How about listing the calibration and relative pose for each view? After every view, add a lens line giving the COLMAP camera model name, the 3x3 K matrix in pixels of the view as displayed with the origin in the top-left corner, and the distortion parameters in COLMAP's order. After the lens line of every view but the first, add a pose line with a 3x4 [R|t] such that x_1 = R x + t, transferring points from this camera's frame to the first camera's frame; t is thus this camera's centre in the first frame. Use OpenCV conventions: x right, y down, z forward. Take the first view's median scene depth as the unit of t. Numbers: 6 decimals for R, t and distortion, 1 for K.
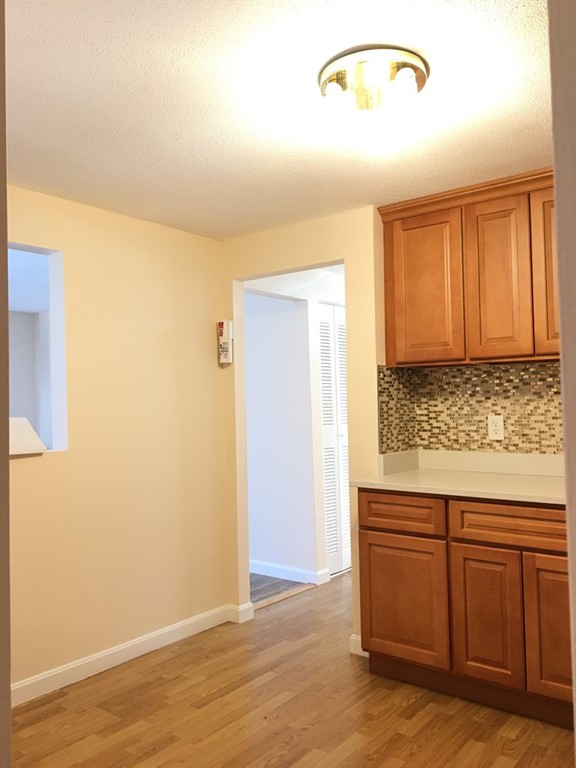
lens RADIAL K [[643.7, 0, 286.2], [0, 643.7, 378.3], [0, 0, 1]] dist [0.065040, -0.094090]
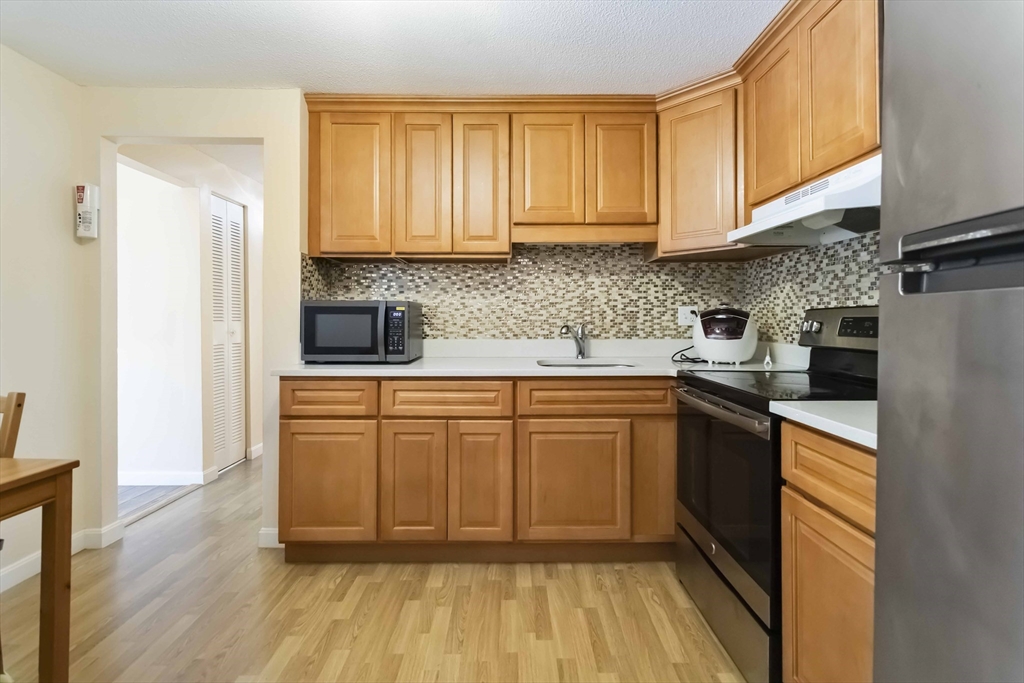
lens RADIAL K [[477.6, 0, 516.1], [0, 477.6, 315.0], [0, 0, 1]] dist [0.002281, -0.000118]
pose [[0.779074, 0.022667, 0.626522, -0.057675], [-0.040090, 0.999102, 0.013705, 0.051756], [-0.625649, -0.035794, 0.779283, 0.220126]]
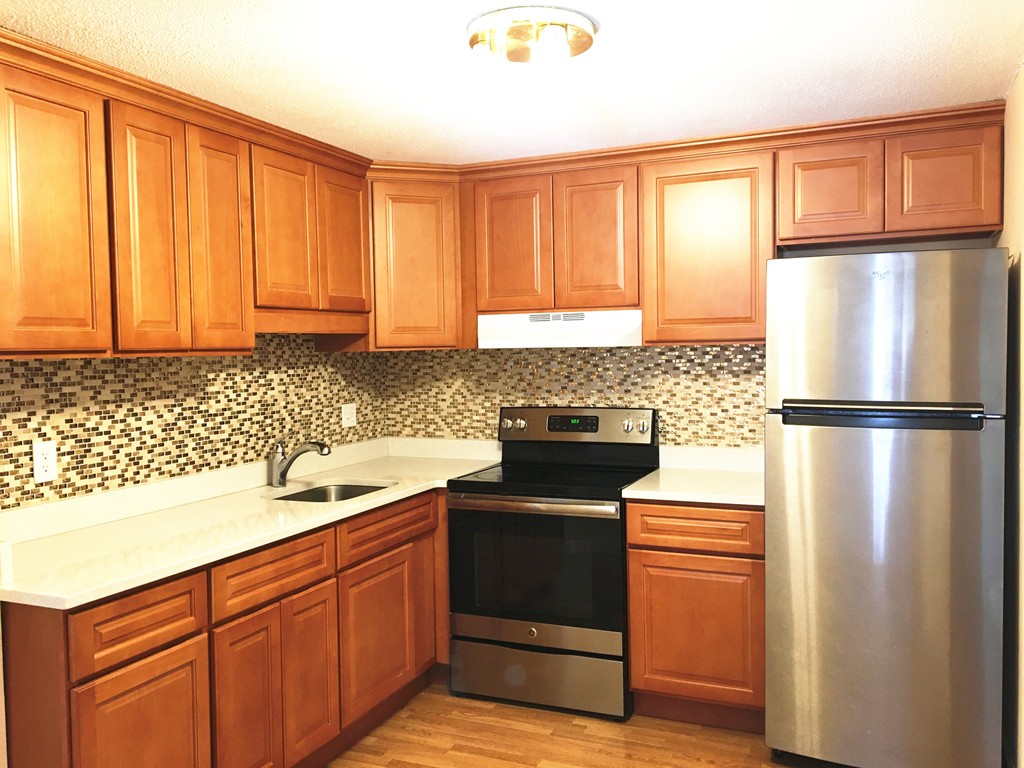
lens RADIAL K [[858.3, 0, 509.8], [0, 858.3, 380.3], [0, 0, 1]] dist [0.065040, -0.094090]
pose [[-0.259208, -0.012083, 0.965746, -0.572961], [-0.015437, 0.999846, 0.008366, -0.013550], [-0.965698, -0.012740, -0.259355, 0.793951]]
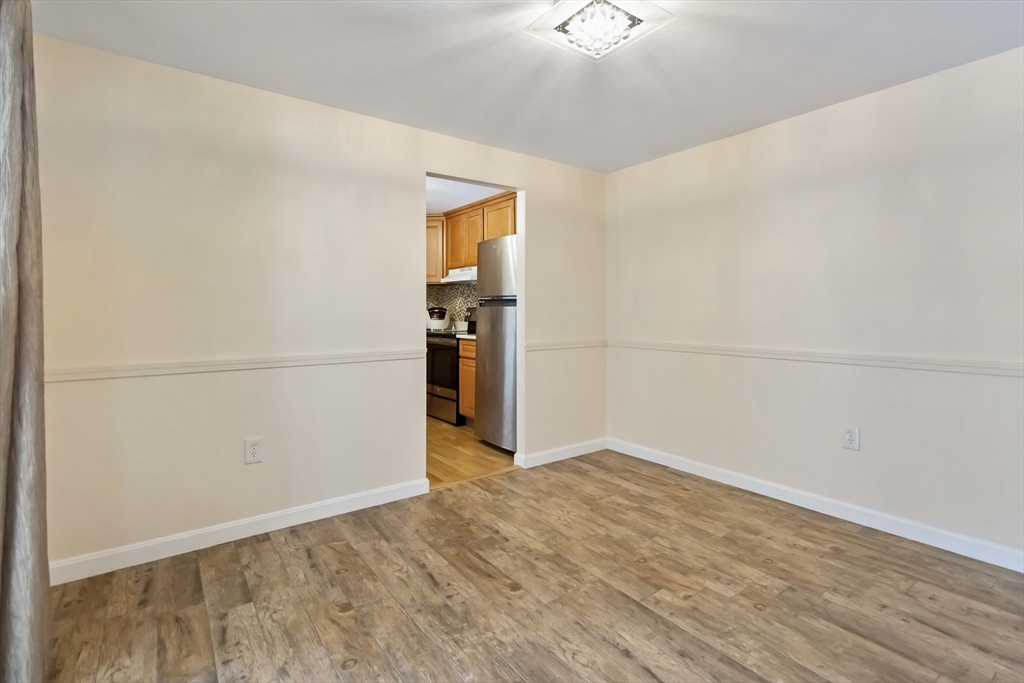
lens RADIAL K [[477.6, 0, 510.6], [0, 477.6, 302.9], [0, 0, 1]] dist [0.002281, -0.000118]
pose [[0.267229, 0.035347, 0.962985, -0.980909], [-0.038538, 0.998920, -0.025971, 0.058075], [-0.962862, -0.030171, 0.268302, -0.141972]]
